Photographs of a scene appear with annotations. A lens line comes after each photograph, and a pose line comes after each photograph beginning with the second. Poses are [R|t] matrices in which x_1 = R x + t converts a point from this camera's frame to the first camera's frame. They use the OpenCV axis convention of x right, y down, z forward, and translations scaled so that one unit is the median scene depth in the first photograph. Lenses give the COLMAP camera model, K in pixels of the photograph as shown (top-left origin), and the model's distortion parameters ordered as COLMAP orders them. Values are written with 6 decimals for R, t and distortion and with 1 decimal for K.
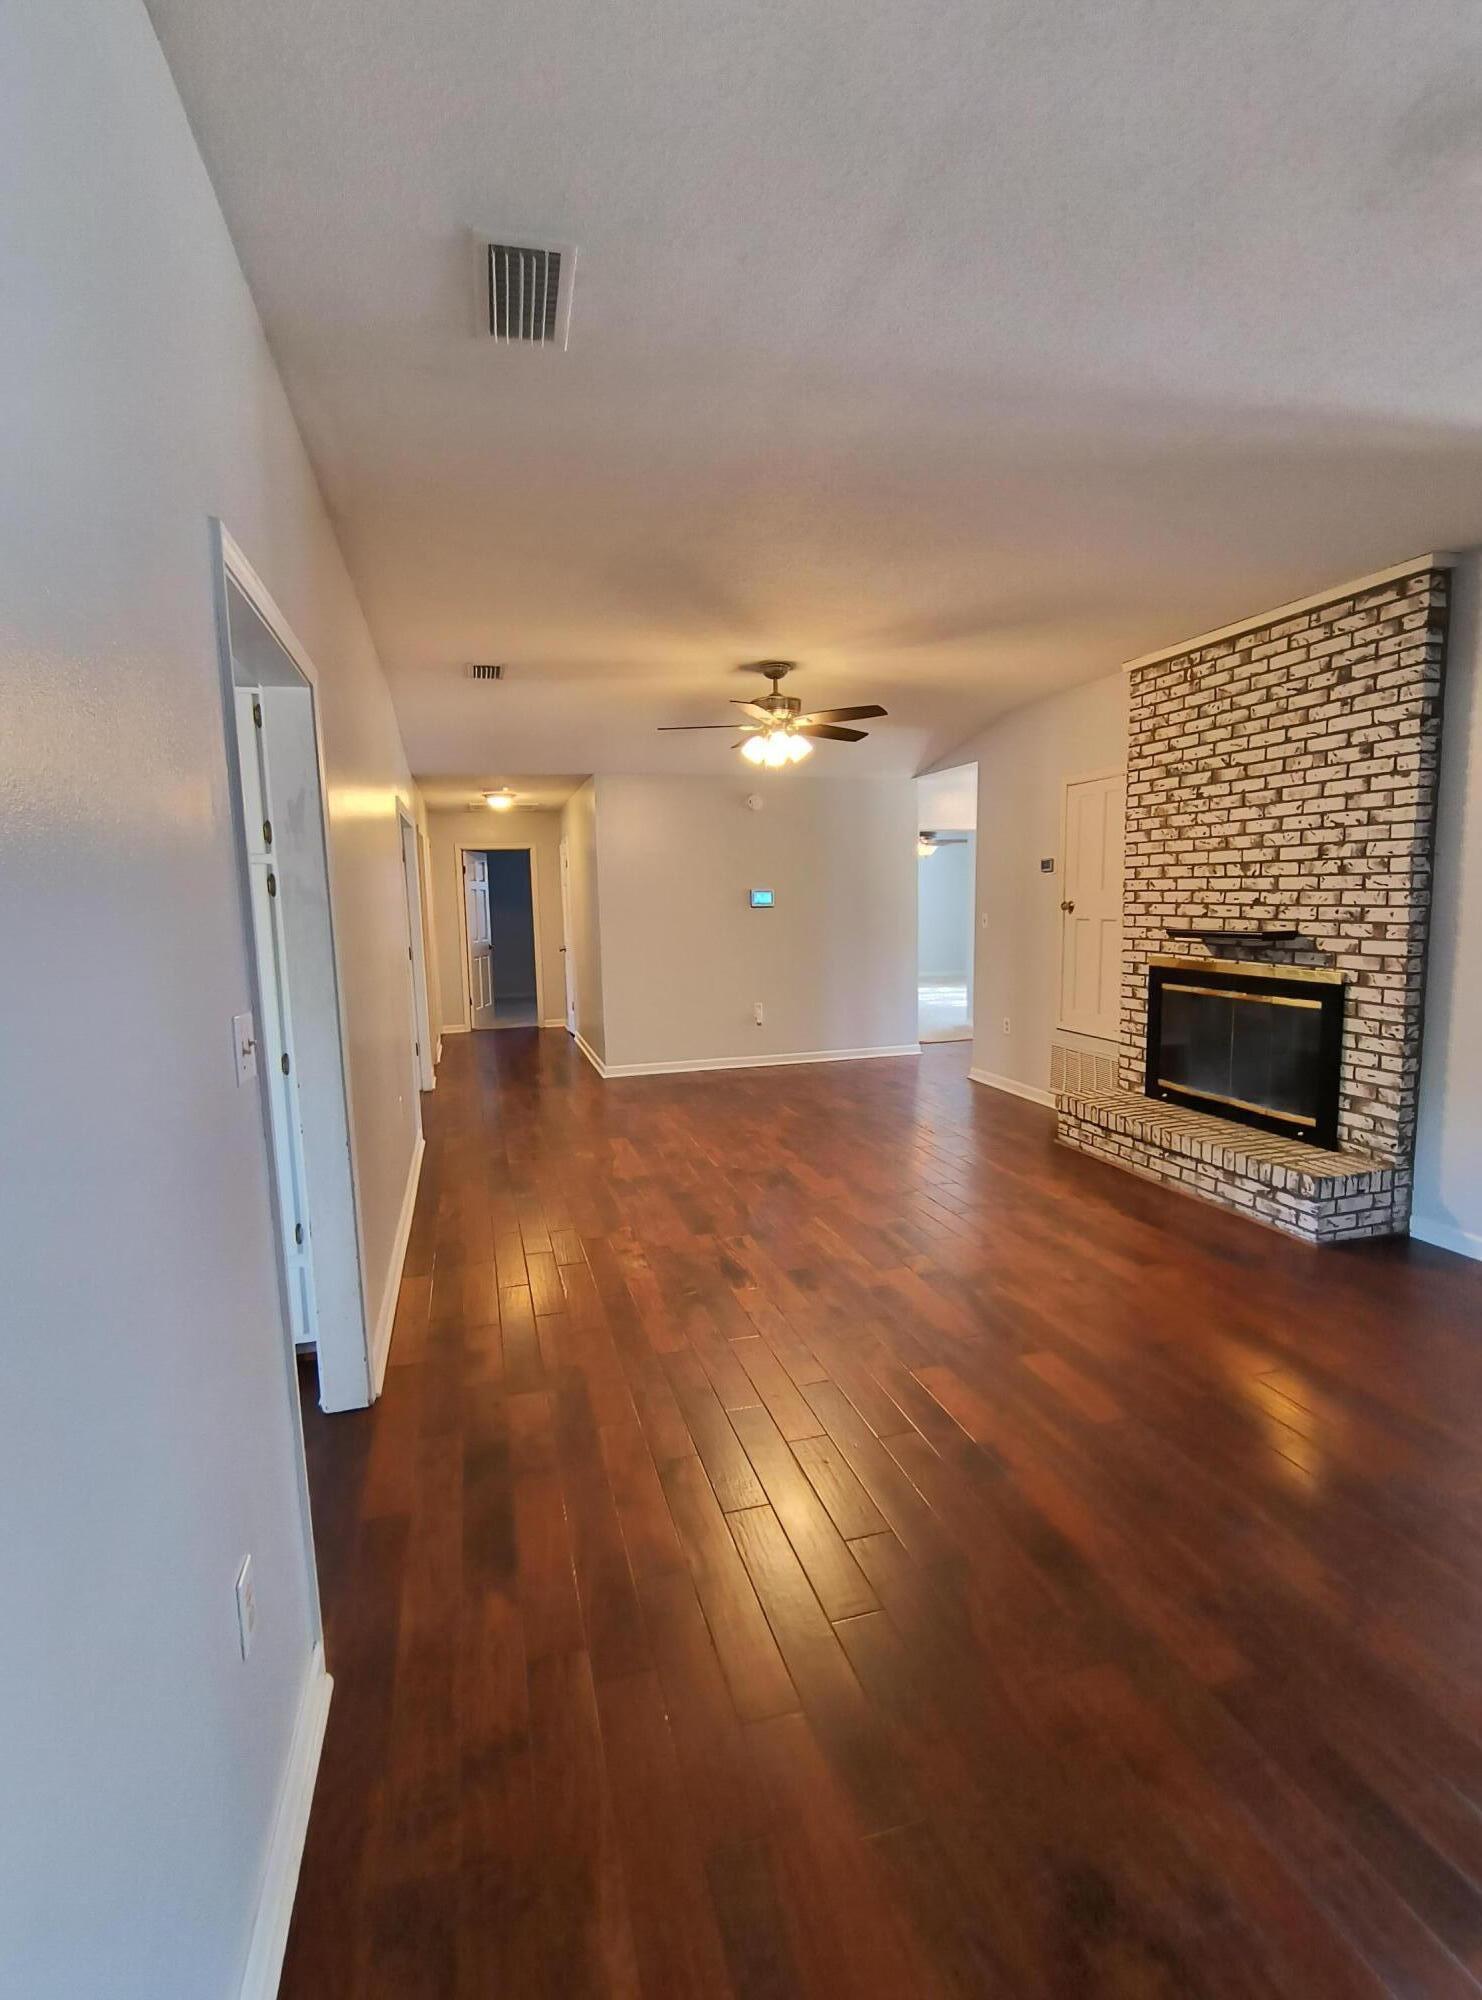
lens RADIAL K [[913.8, 0, 742.4], [0, 913.8, 1000.1], [0, 0, 1]] dist [-0.003056, 0.001668]
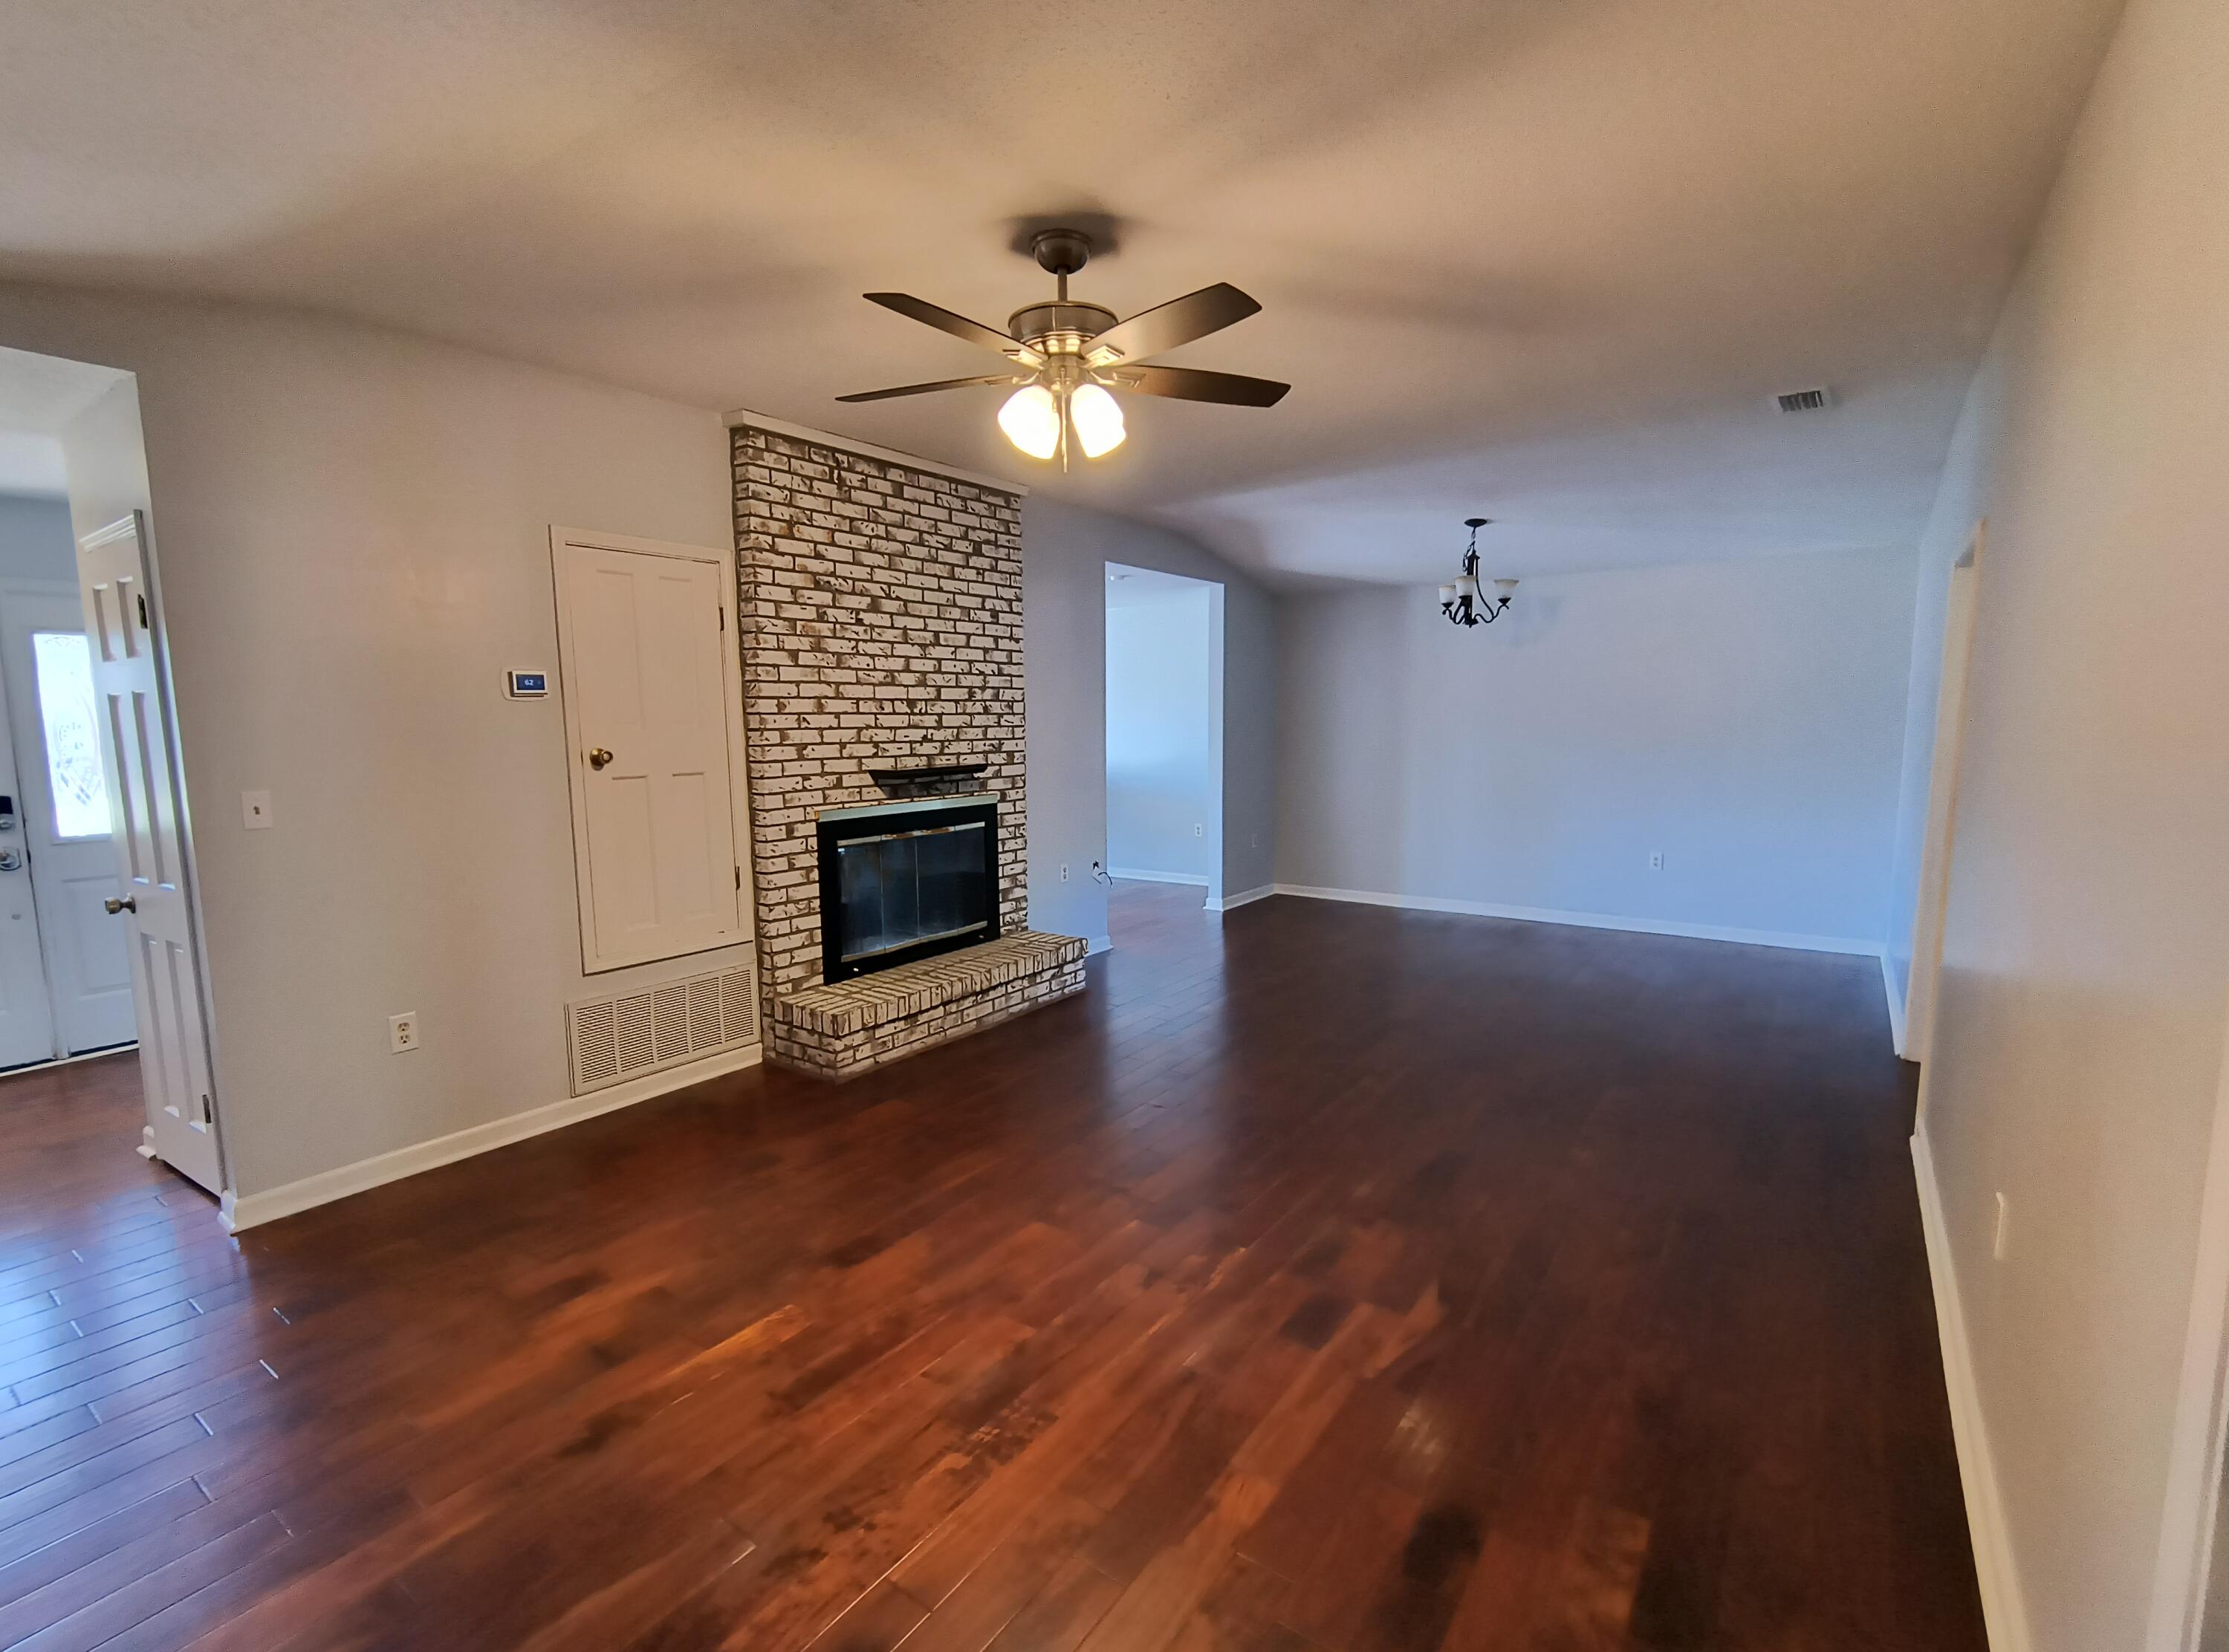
lens RADIAL K [[1018.3, 0, 1111.9], [0, 1018.3, 837.0], [0, 0, 1]] dist [-0.003056, 0.001668]
pose [[-0.611181, -0.070059, 0.788384, -0.470009], [0.111461, 0.978530, 0.173365, -0.172015], [-0.783604, 0.193832, -0.590250, 1.512342]]
